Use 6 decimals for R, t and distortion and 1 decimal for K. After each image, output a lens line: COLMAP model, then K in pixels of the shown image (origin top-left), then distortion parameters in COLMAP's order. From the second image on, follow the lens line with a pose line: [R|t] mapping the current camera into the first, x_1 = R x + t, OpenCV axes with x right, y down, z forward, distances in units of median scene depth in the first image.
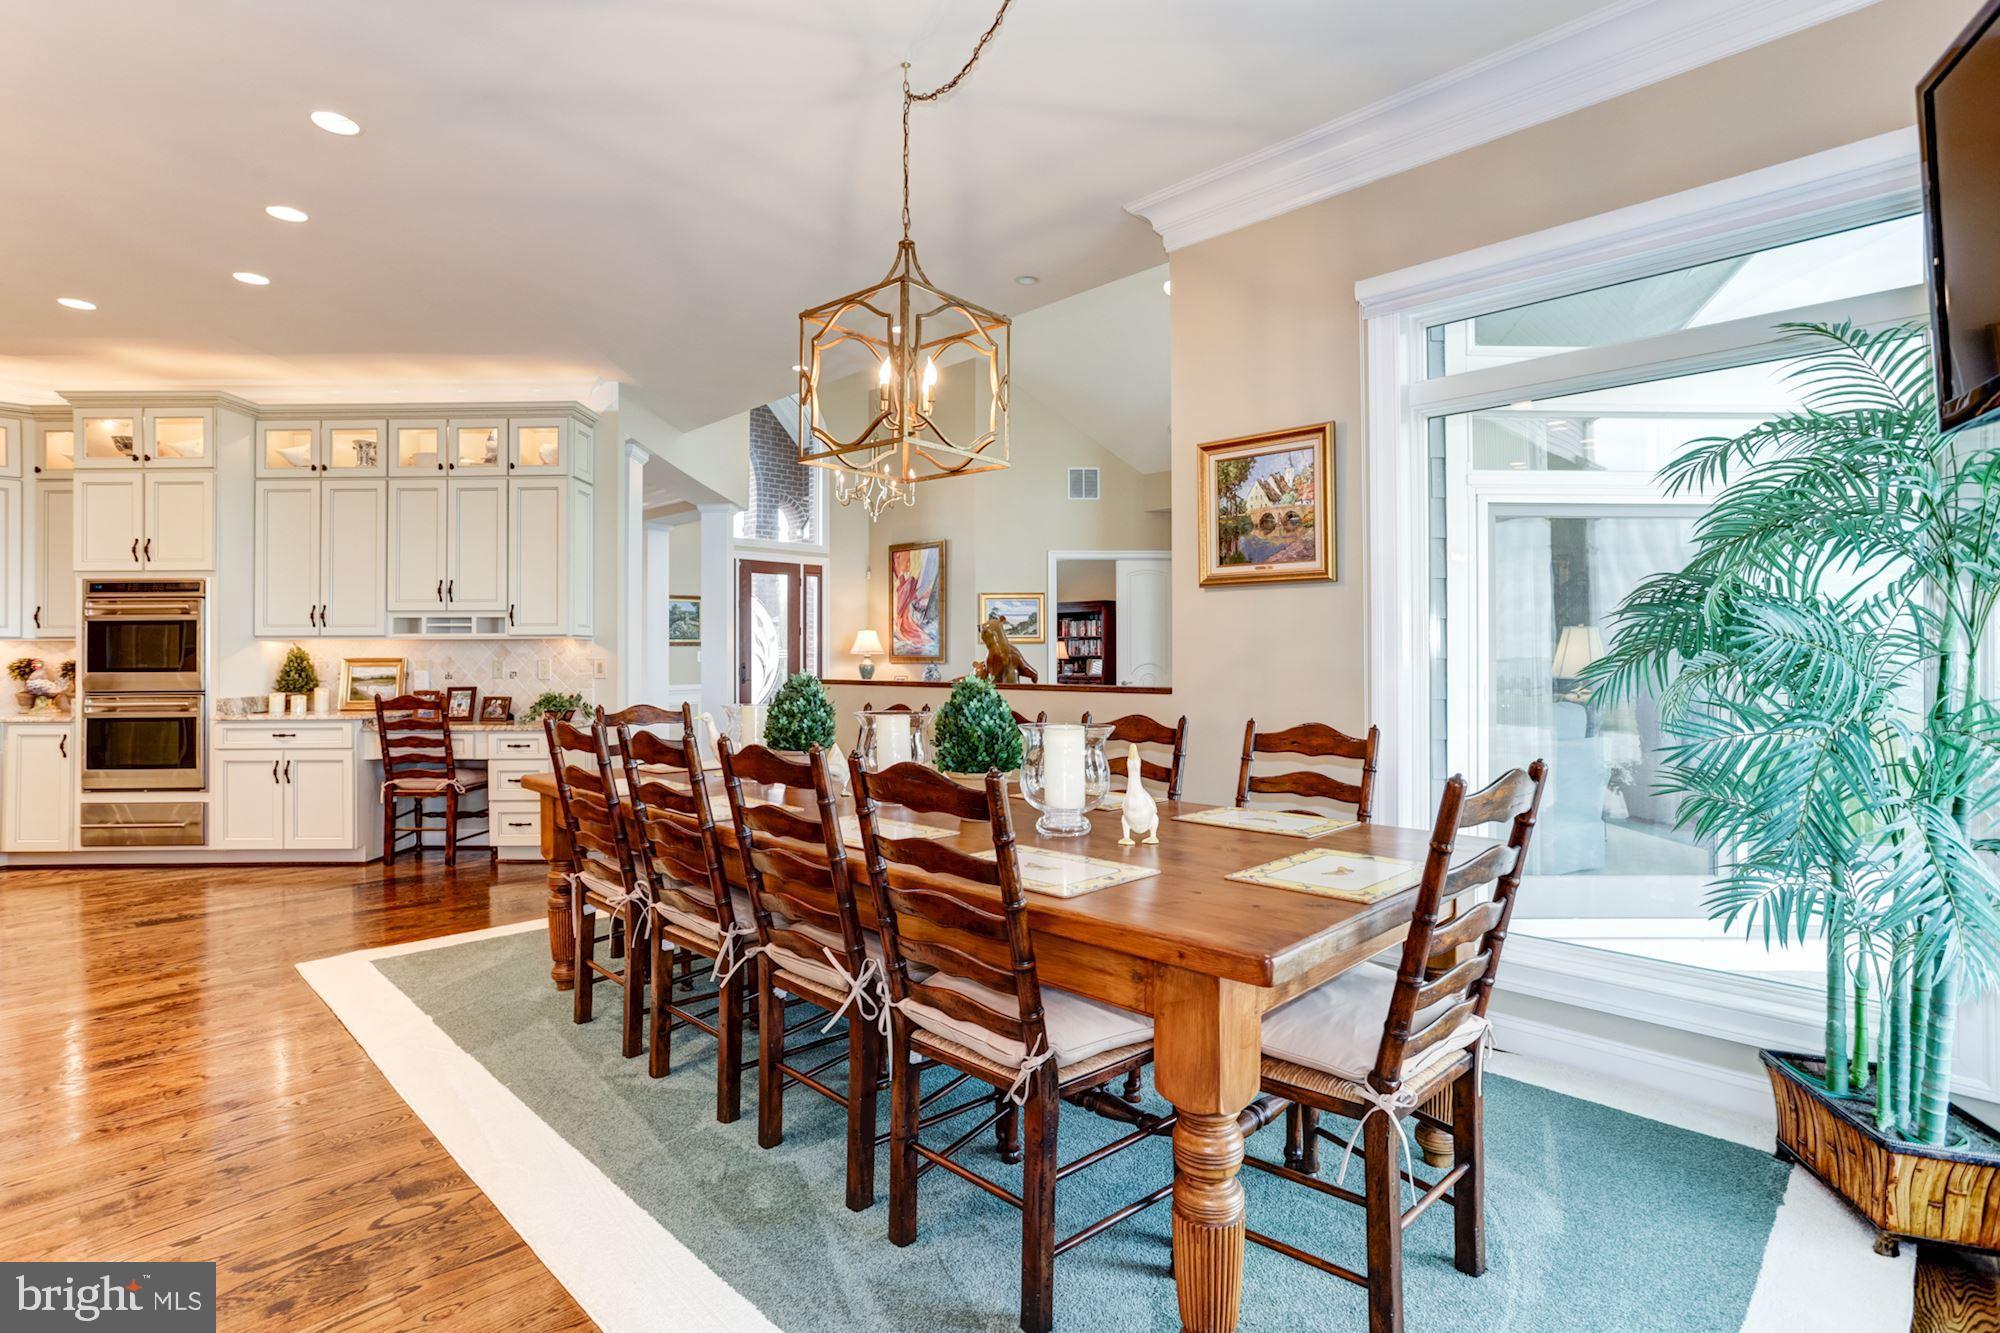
lens RADIAL K [[960.8, 0, 990.4], [0, 960.8, 646.6], [0, 0, 1]] dist [-0.060645, 0.030965]
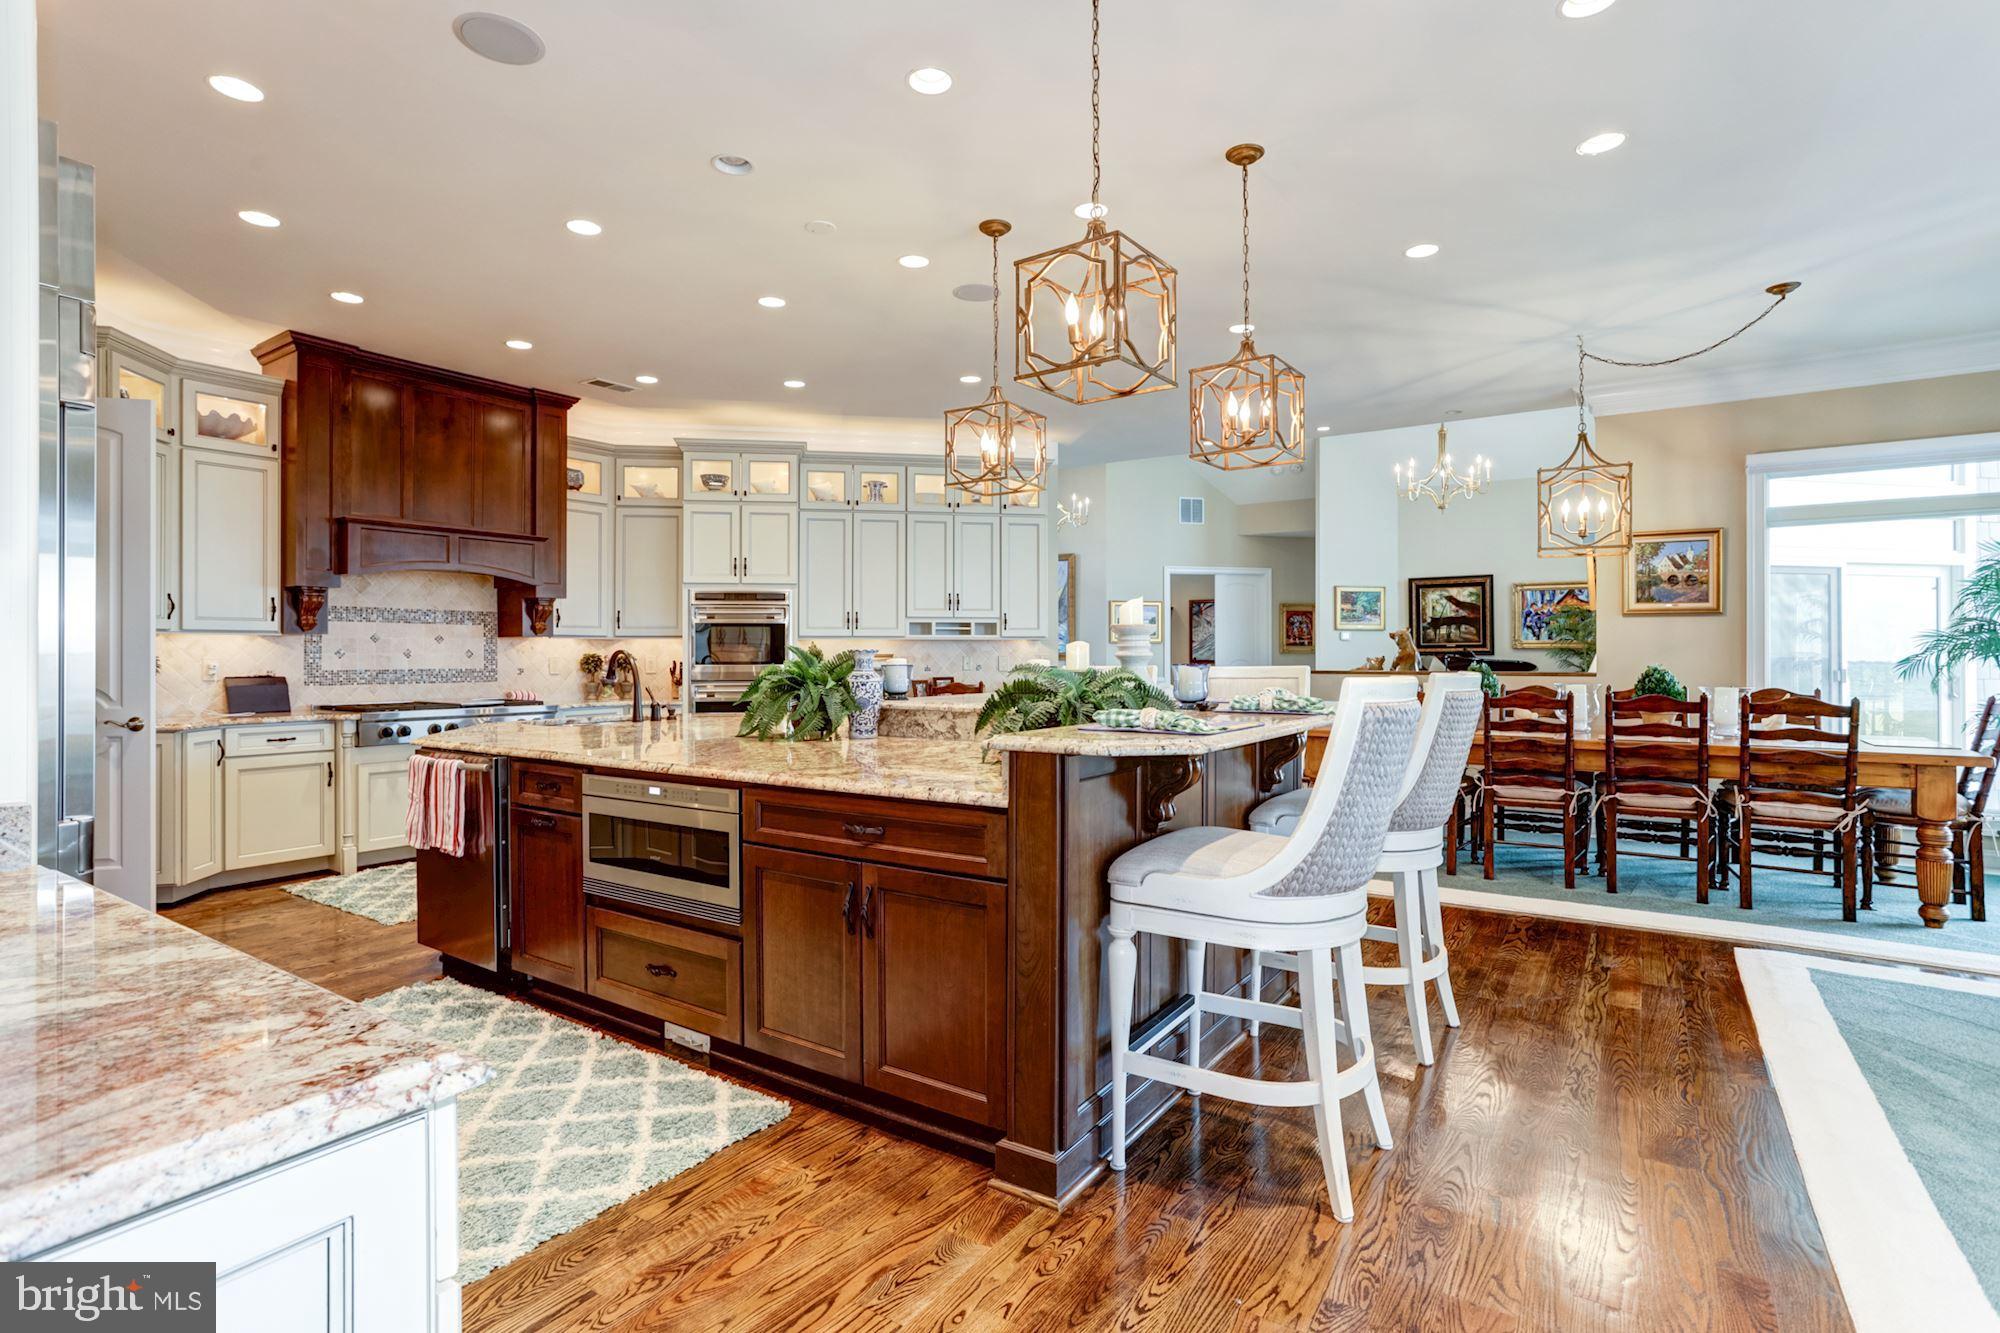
lens RADIAL K [[960.8, 0, 990.4], [0, 960.8, 646.6], [0, 0, 1]] dist [-0.060645, 0.030965]
pose [[0.982212, 0.003134, 0.187749, -0.772805], [-0.003816, 0.999987, 0.003272, -0.002885], [-0.187737, -0.003930, 0.982212, -0.294467]]
